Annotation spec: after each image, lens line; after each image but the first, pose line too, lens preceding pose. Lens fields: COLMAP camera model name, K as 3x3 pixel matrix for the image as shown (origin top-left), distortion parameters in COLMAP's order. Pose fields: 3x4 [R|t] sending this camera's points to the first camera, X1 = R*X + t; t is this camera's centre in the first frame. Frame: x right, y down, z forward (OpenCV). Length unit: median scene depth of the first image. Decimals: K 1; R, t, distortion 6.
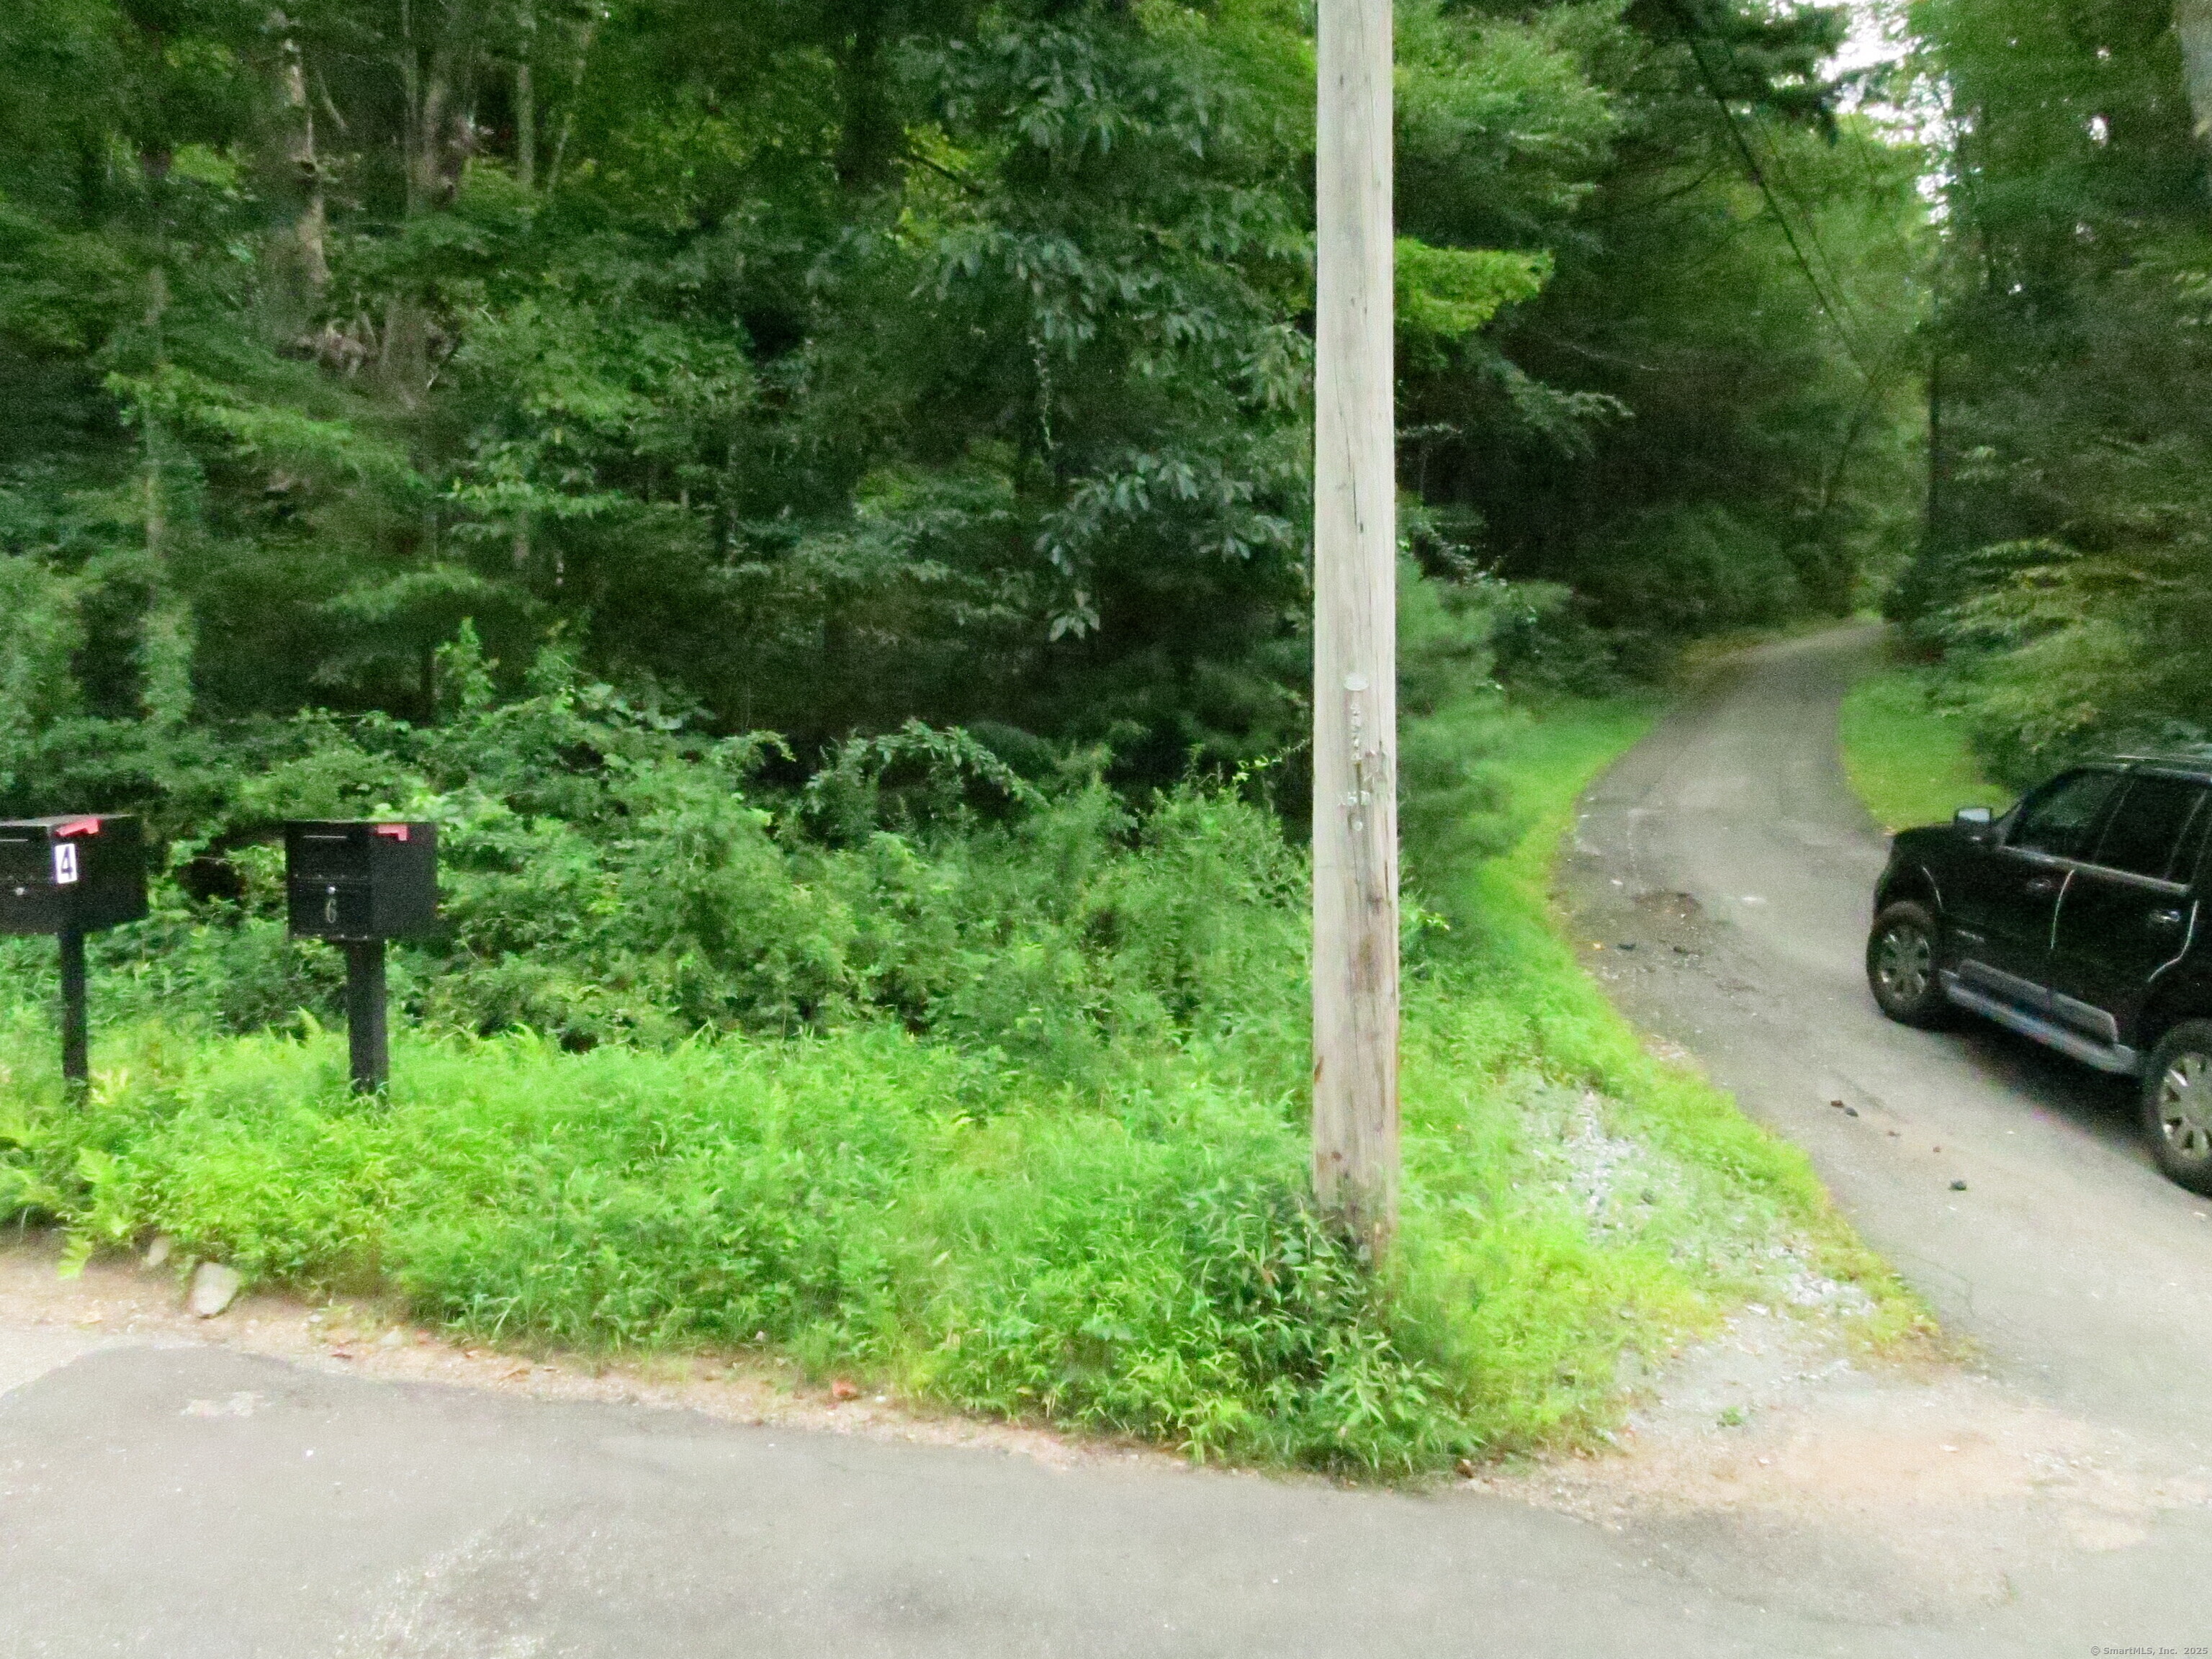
lens RADIAL K [[1704.0, 0, 1107.9], [0, 1704.0, 765.6], [0, 0, 1]] dist [-0.002825, 0.003164]
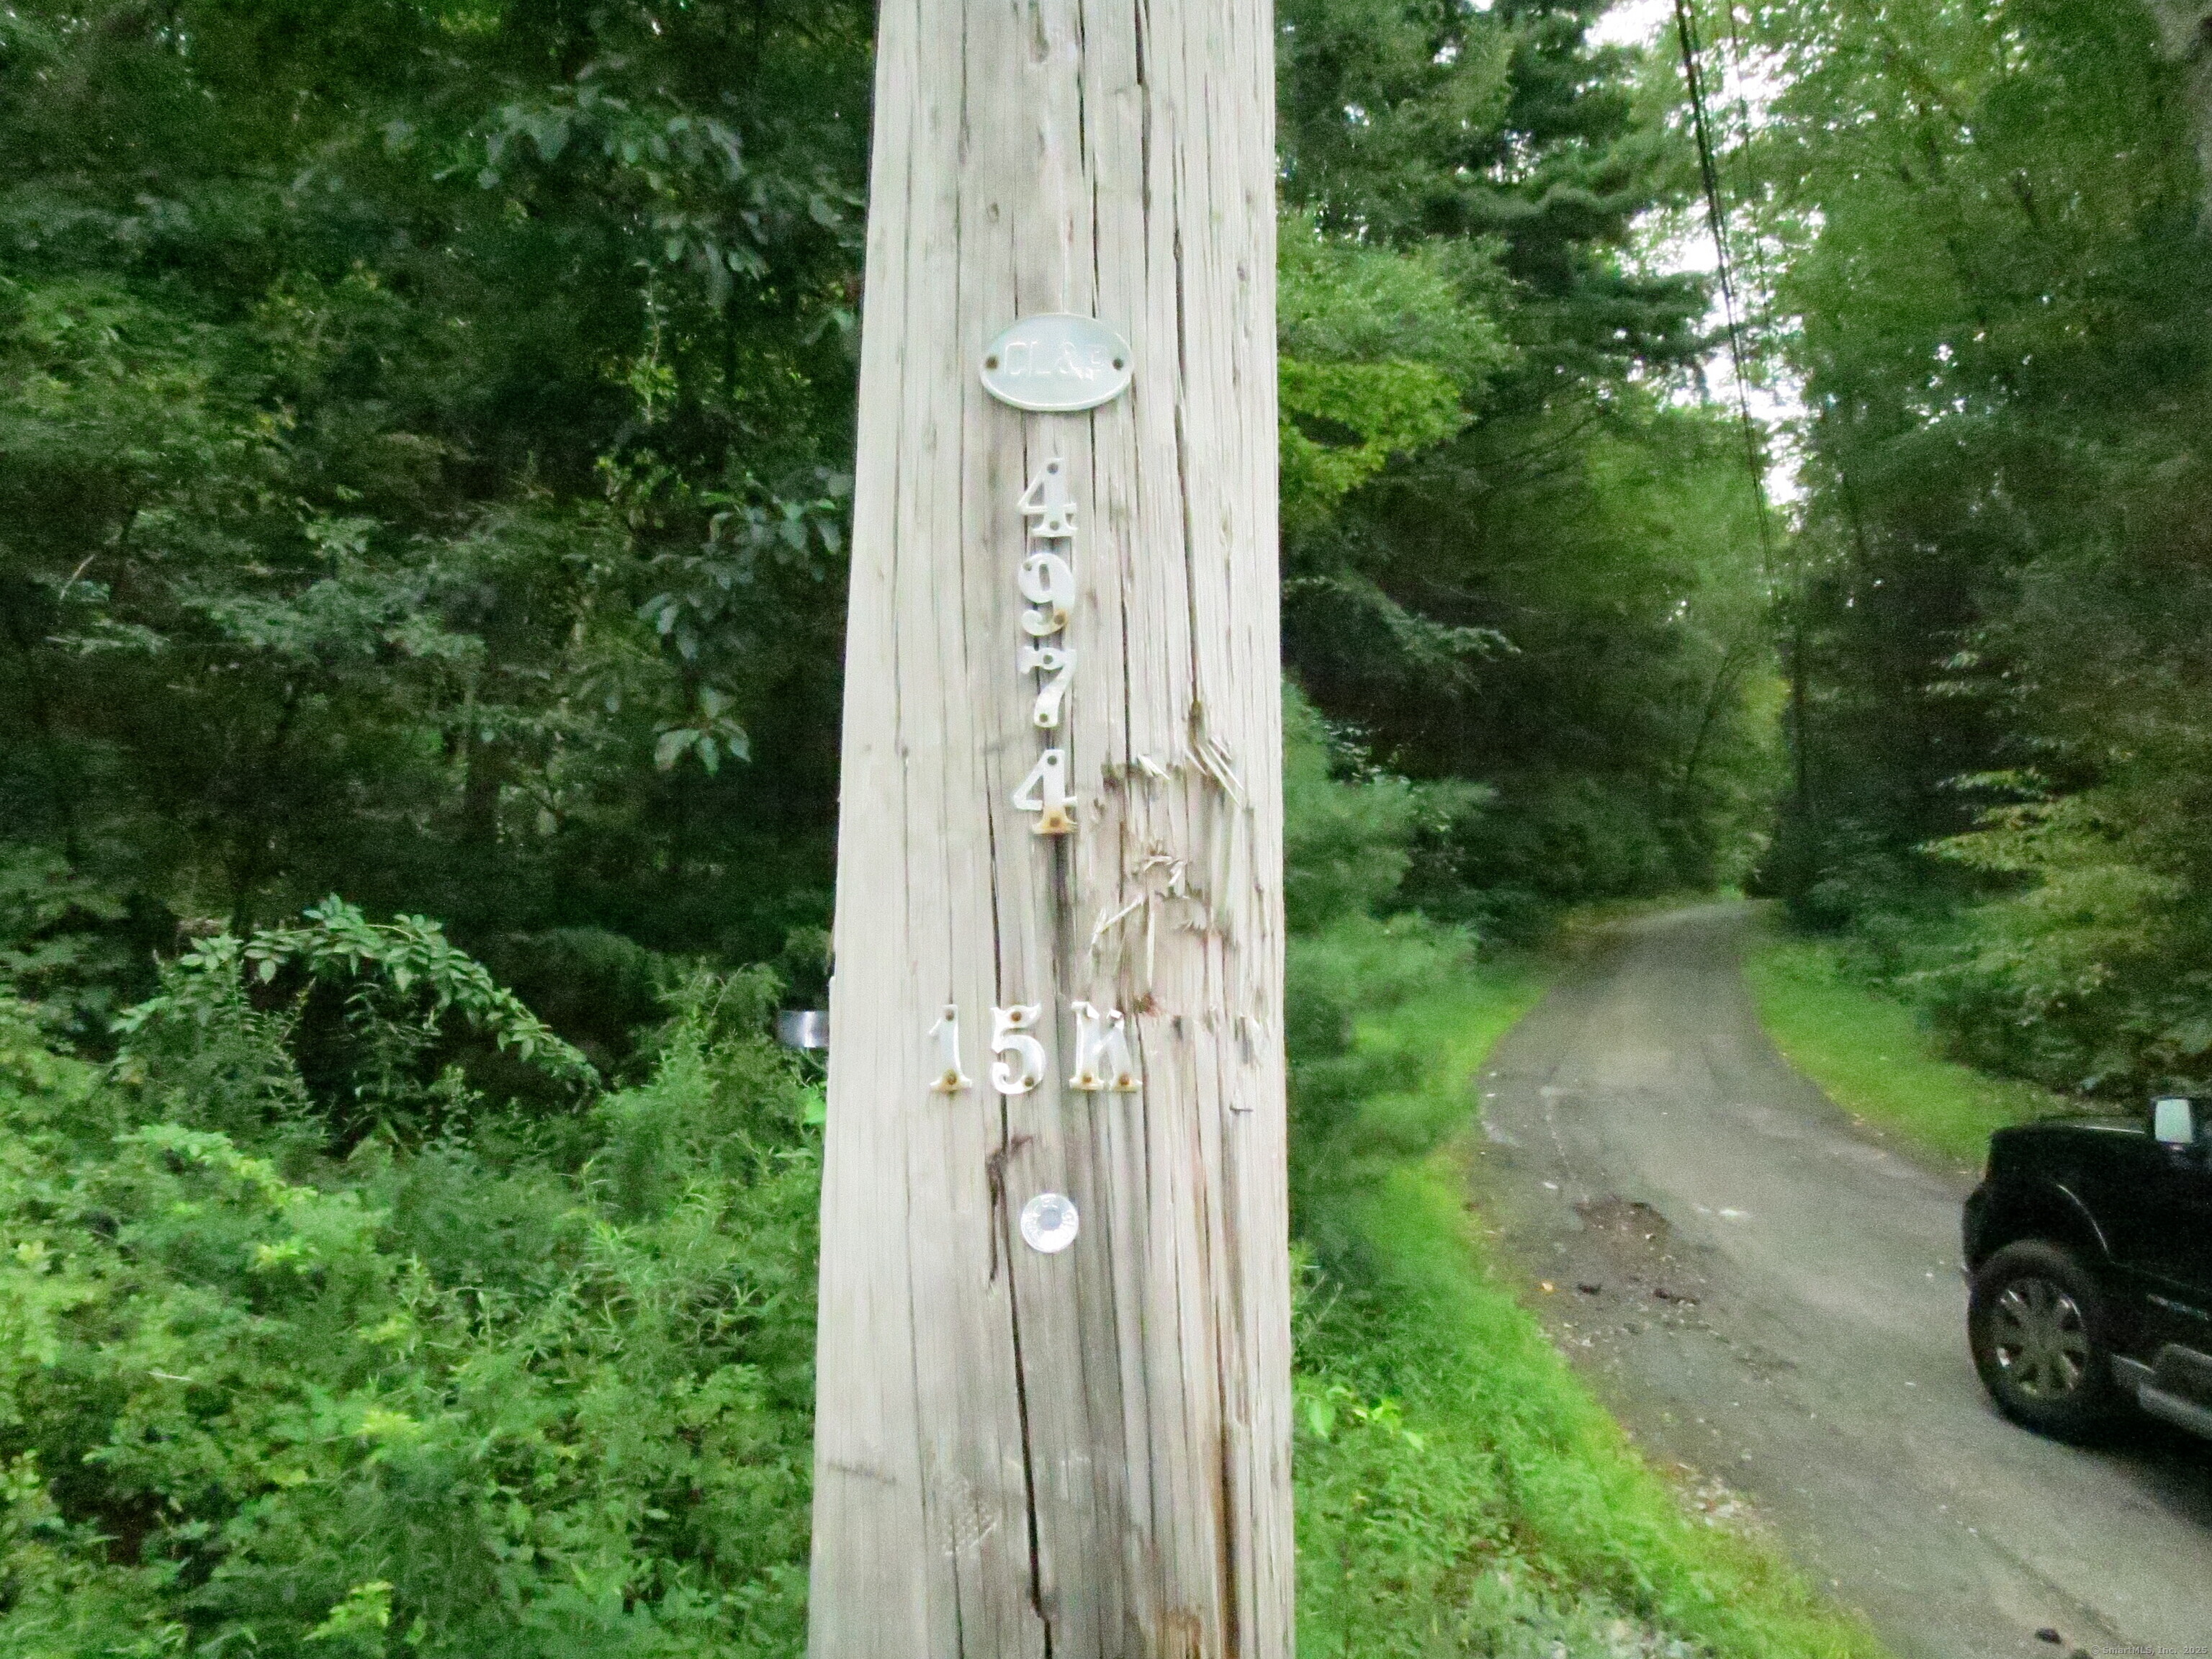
lens RADIAL K [[1682.5, 0, 1106.0], [0, 1682.5, 829.5], [0, 0, 1]] dist [0.024450, 0.001008]
pose [[0.996901, 0.025320, 0.074477, 0.046769], [-0.016153, 0.992497, -0.121200, 0.005994], [-0.076987, 0.119622, 0.989830, 0.282546]]
